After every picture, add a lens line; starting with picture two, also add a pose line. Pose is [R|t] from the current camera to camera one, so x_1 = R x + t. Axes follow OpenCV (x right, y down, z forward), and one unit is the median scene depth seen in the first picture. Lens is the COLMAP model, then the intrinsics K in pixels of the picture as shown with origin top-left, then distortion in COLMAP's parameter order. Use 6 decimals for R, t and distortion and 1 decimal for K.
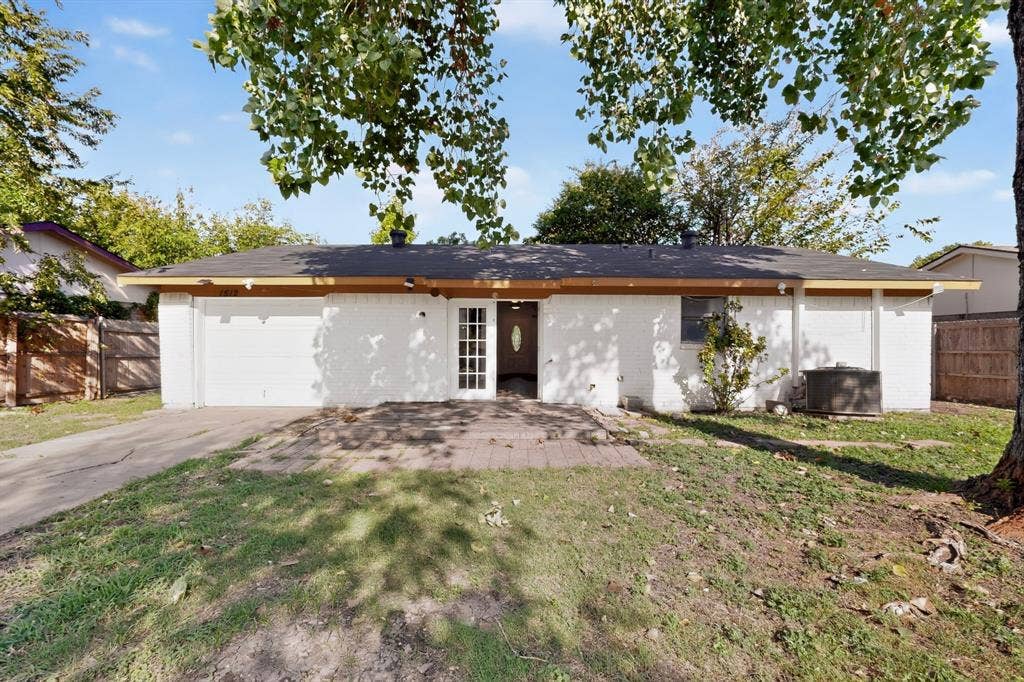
lens RADIAL K [[453.5, 0, 515.0], [0, 453.5, 341.0], [0, 0, 1]] dist [-0.000565, -0.000038]
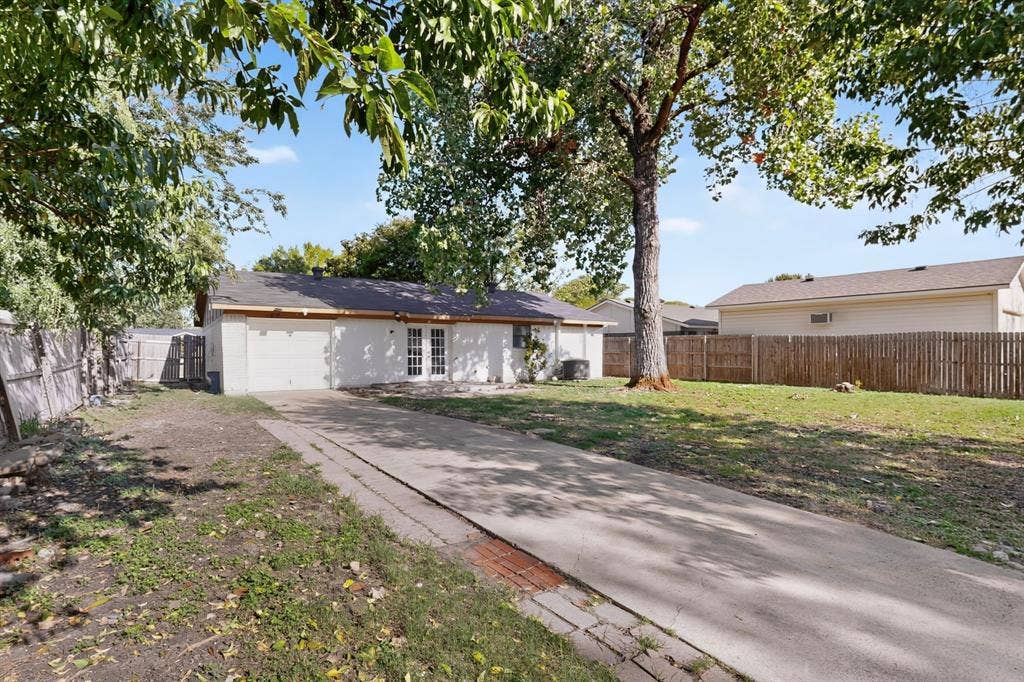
lens RADIAL K [[453.5, 0, 515.0], [0, 453.5, 341.0], [0, 0, 1]] dist [-0.000565, -0.000038]
pose [[0.821043, 0.007437, 0.570819, -0.783291], [0.003783, 0.999822, -0.018469, 0.008599], [-0.570854, 0.017323, 0.820869, -0.646762]]
